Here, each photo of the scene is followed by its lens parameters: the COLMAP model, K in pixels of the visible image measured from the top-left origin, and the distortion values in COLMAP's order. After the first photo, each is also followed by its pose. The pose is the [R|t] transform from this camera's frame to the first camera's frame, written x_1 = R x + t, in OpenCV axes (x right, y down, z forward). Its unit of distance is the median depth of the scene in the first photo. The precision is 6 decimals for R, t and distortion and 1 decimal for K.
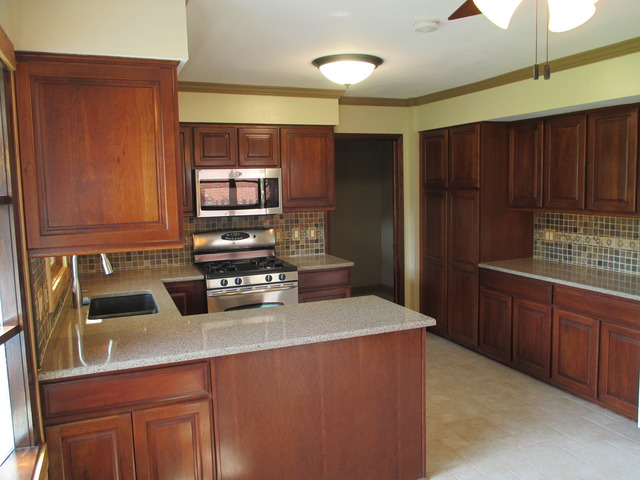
lens RADIAL K [[535.7, 0, 321.0], [0, 535.7, 245.7], [0, 0, 1]] dist [-0.004336, -0.000520]
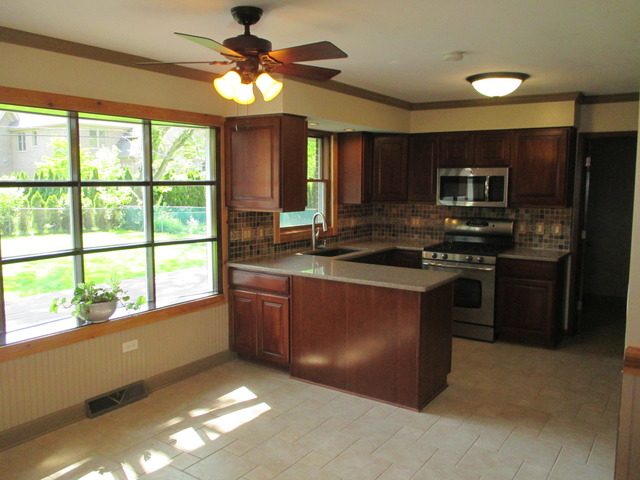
lens RADIAL K [[535.7, 0, 321.6], [0, 535.7, 235.6], [0, 0, 1]] dist [-0.004336, -0.000520]
pose [[0.552512, 0.109322, -0.826305, 0.608581], [-0.118625, 0.991583, 0.051870, -0.011131], [0.825021, 0.069361, 0.560830, 0.035028]]
